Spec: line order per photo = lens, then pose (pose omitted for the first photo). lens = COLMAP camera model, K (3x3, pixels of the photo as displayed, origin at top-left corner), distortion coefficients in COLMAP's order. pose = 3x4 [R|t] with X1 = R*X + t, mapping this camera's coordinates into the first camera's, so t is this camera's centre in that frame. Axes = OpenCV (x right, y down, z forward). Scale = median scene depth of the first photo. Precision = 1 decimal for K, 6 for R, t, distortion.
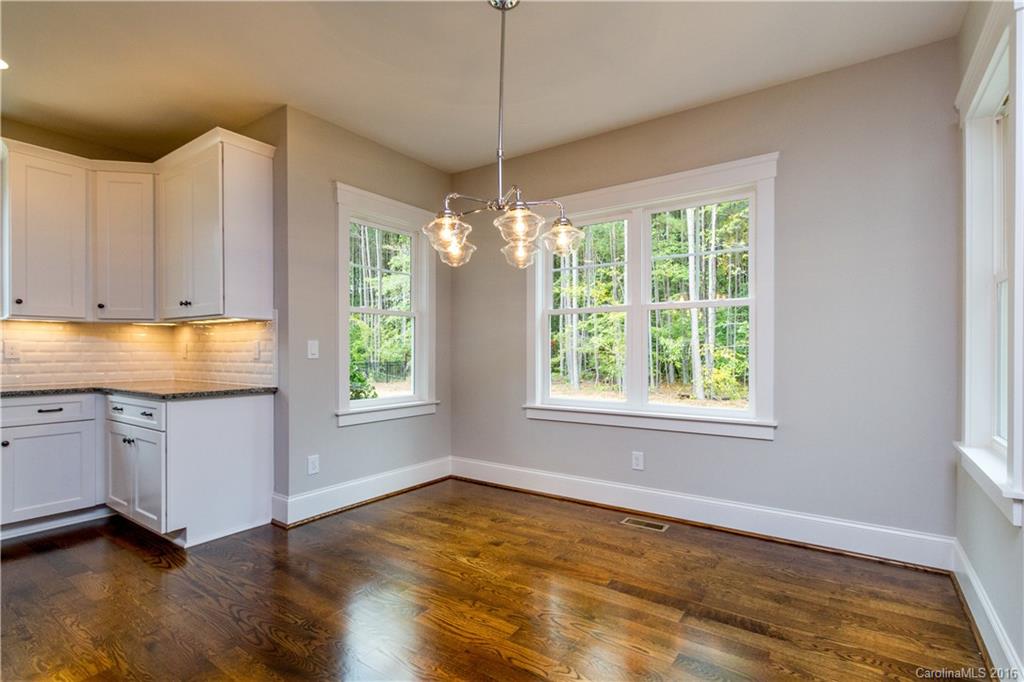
lens RADIAL K [[488.7, 0, 515.0], [0, 488.7, 344.0], [0, 0, 1]] dist [0.021326, 0.000268]
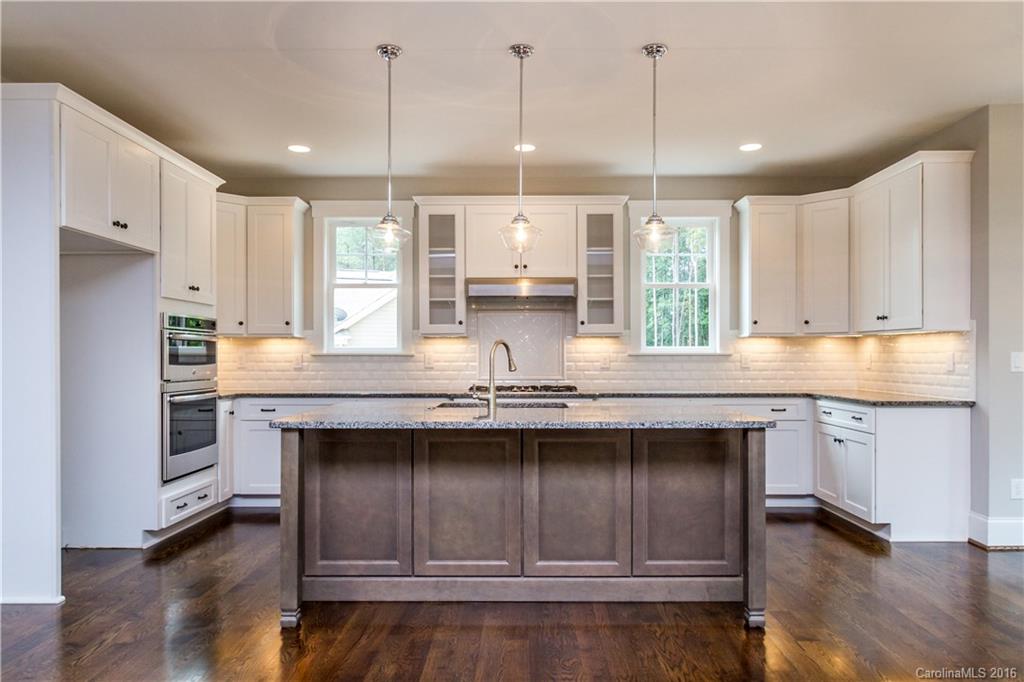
lens RADIAL K [[714.6, 0, 518.1], [0, 714.6, 362.5], [0, 0, 1]] dist [-0.006355, 0.000179]
pose [[0.573587, 0.007500, -0.819111, 0.138576], [0.011355, 0.999789, 0.017106, -0.020573], [0.819066, -0.019113, 0.573381, -0.513857]]
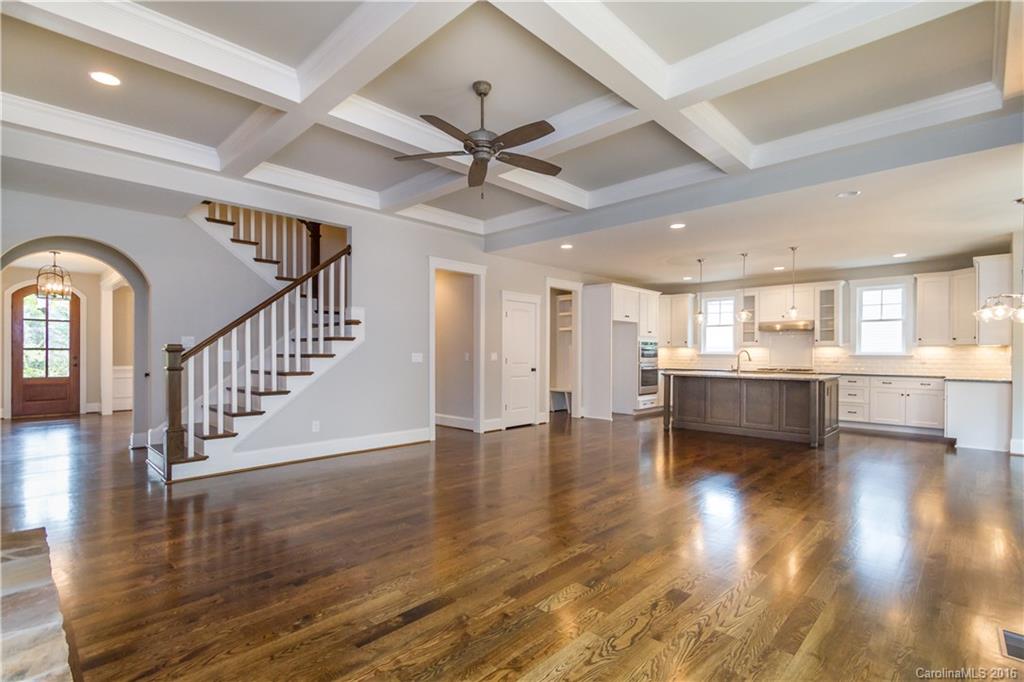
lens RADIAL K [[488.7, 0, 514.3], [0, 488.7, 349.5], [0, 0, 1]] dist [0.021326, 0.000268]
pose [[-0.150134, -0.006107, -0.988647, 1.685992], [0.007711, 0.999943, -0.007347, -0.031792], [0.988636, -0.008726, -0.150078, -0.588665]]
